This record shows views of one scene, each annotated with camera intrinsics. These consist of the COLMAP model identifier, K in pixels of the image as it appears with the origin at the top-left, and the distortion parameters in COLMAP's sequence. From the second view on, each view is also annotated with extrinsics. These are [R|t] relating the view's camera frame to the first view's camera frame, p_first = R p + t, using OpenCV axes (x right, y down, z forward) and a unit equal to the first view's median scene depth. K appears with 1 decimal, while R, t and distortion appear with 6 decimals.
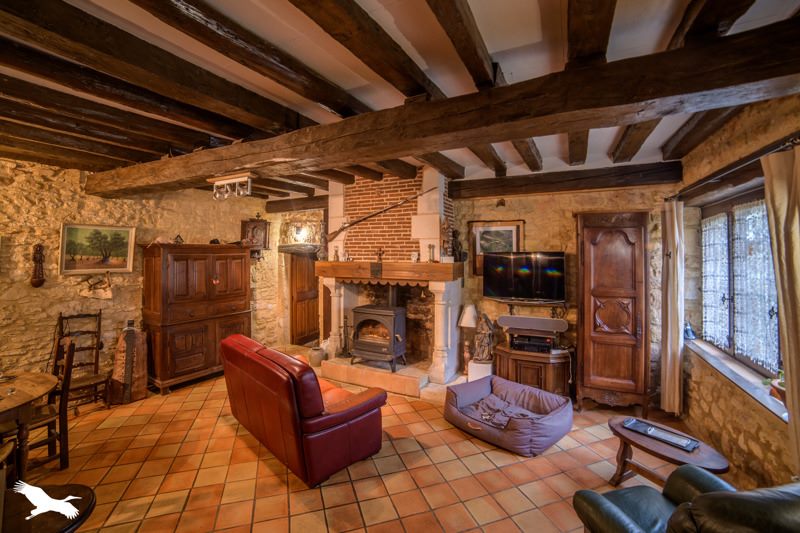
lens RADIAL K [[342.3, 0, 400.0], [0, 342.3, 249.8], [0, 0, 1]] dist [-0.000757, -0.000128]
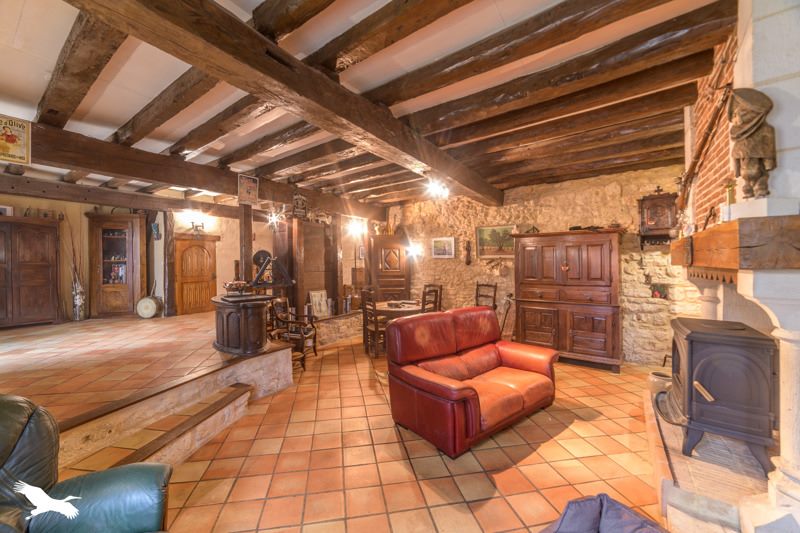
lens RADIAL K [[312.9, 0, 387.3], [0, 312.9, 265.4], [0, 0, 1]] dist [-0.000405, -0.000048]
pose [[-0.138956, -0.000490, -0.990298, 0.535335], [0.004548, 0.999989, -0.001133, 0.100564], [0.990288, -0.004661, -0.138952, 0.734810]]
